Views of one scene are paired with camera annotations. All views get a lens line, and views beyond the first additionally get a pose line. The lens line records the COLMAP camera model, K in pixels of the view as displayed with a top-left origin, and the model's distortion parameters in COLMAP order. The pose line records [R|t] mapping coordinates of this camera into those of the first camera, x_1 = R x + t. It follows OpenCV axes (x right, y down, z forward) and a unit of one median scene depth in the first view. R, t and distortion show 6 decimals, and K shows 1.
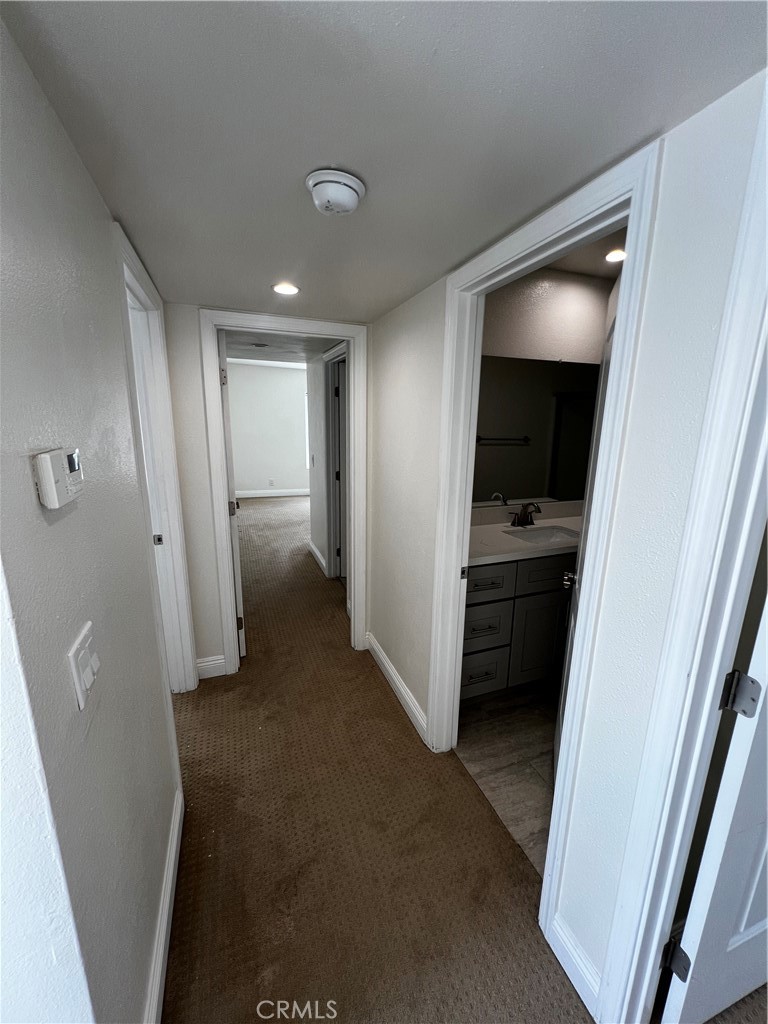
lens RADIAL K [[409.8, 0, 385.6], [0, 409.8, 515.5], [0, 0, 1]] dist [-0.002410, 0.000316]
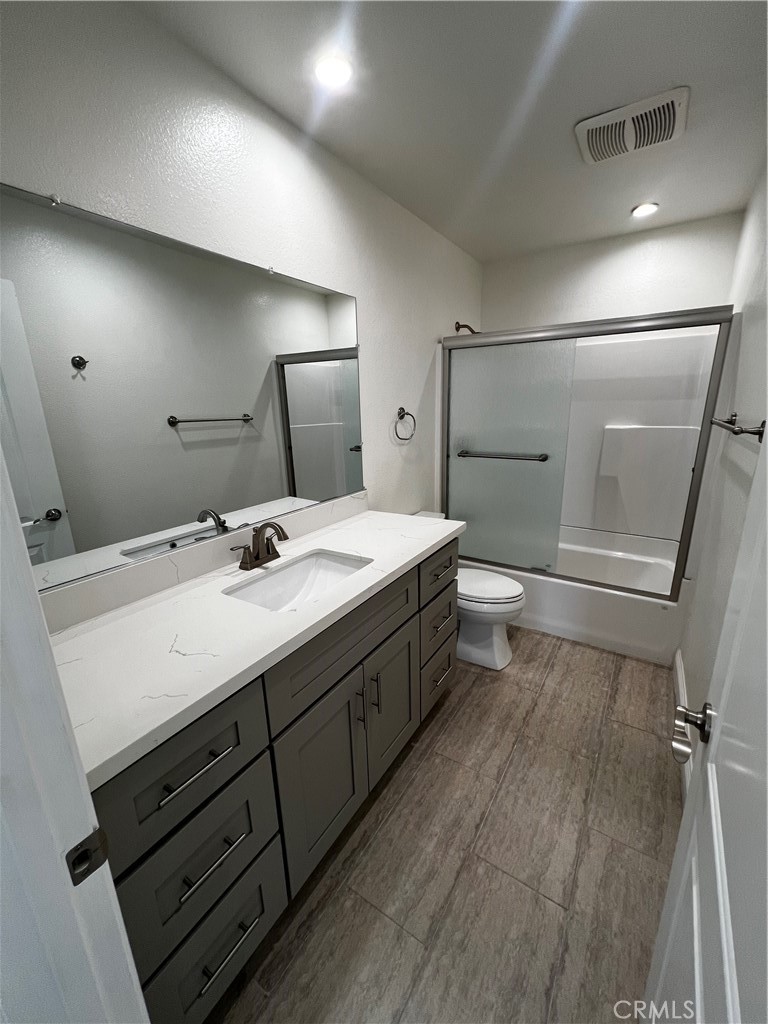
lens RADIAL K [[409.8, 0, 385.6], [0, 409.8, 515.5], [0, 0, 1]] dist [-0.002410, 0.000316]
pose [[0.804505, -0.181817, 0.565433, 0.168384], [0.160784, 0.983116, 0.087360, -0.063690], [-0.571770, 0.020631, 0.820155, 0.443445]]
